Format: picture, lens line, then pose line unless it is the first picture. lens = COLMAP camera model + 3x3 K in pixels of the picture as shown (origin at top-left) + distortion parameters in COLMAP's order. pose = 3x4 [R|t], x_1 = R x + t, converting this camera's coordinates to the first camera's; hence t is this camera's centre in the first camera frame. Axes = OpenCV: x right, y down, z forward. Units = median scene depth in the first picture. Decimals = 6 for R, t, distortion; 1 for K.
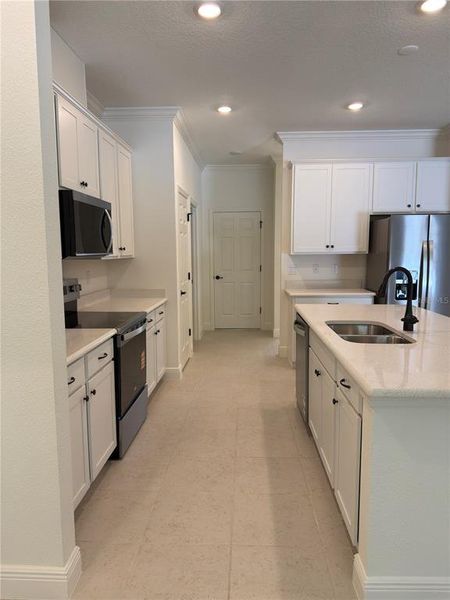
lens RADIAL K [[420.9, 0, 225.0], [0, 420.9, 300.0], [0, 0, 1]] dist [0.005546, -0.000049]
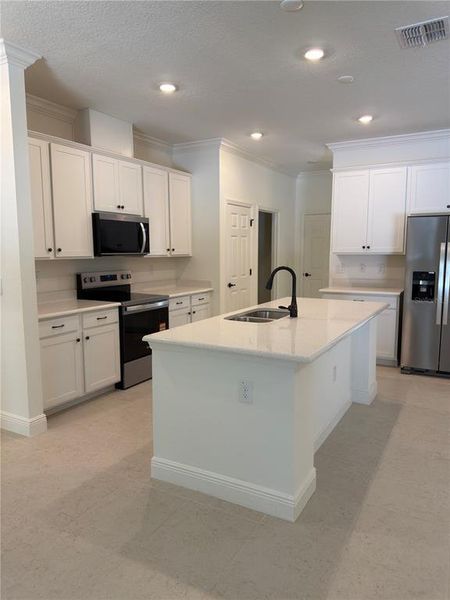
lens RADIAL K [[420.9, 0, 225.0], [0, 420.9, 300.0], [0, 0, 1]] dist [0.005546, -0.000049]
pose [[0.894392, 0.055979, -0.443767, 0.465998], [-0.054169, 0.998391, 0.016767, 0.007865], [0.443992, 0.009042, 0.895985, -0.122787]]
